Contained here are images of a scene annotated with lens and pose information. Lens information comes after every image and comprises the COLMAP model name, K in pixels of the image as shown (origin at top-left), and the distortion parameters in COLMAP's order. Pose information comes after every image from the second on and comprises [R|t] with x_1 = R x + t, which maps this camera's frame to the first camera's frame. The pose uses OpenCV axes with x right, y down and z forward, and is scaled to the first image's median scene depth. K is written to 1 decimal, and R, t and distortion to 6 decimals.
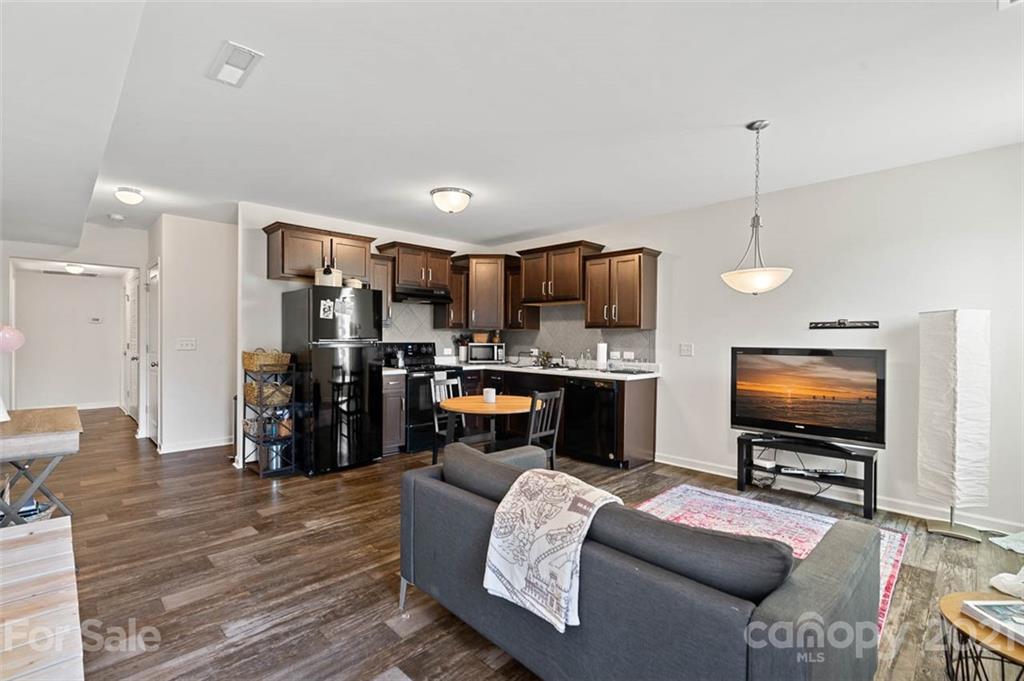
lens RADIAL K [[479.2, 0, 498.7], [0, 479.2, 342.2], [0, 0, 1]] dist [0.000103, 0.000630]
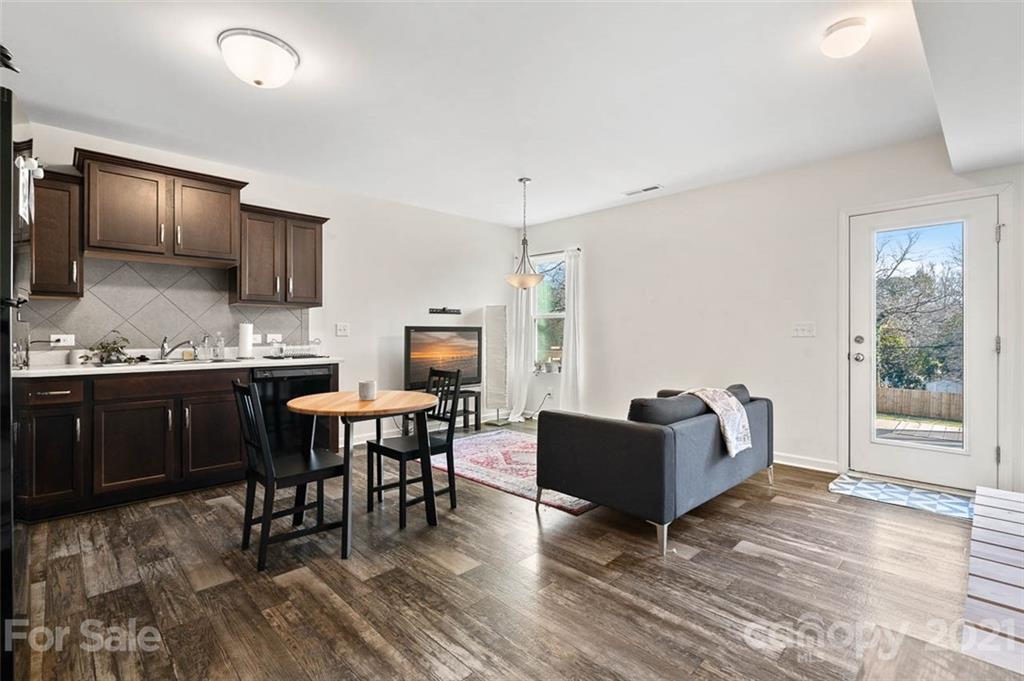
lens RADIAL K [[470.5, 0, 512.0], [0, 470.5, 340.5], [0, 0, 1]] dist [-0.004556, -0.000313]
pose [[-0.026679, -0.027327, 0.999270, -0.825201], [0.008669, 0.999582, 0.027567, 0.018592], [-0.999606, 0.009398, -0.026431, 0.898026]]
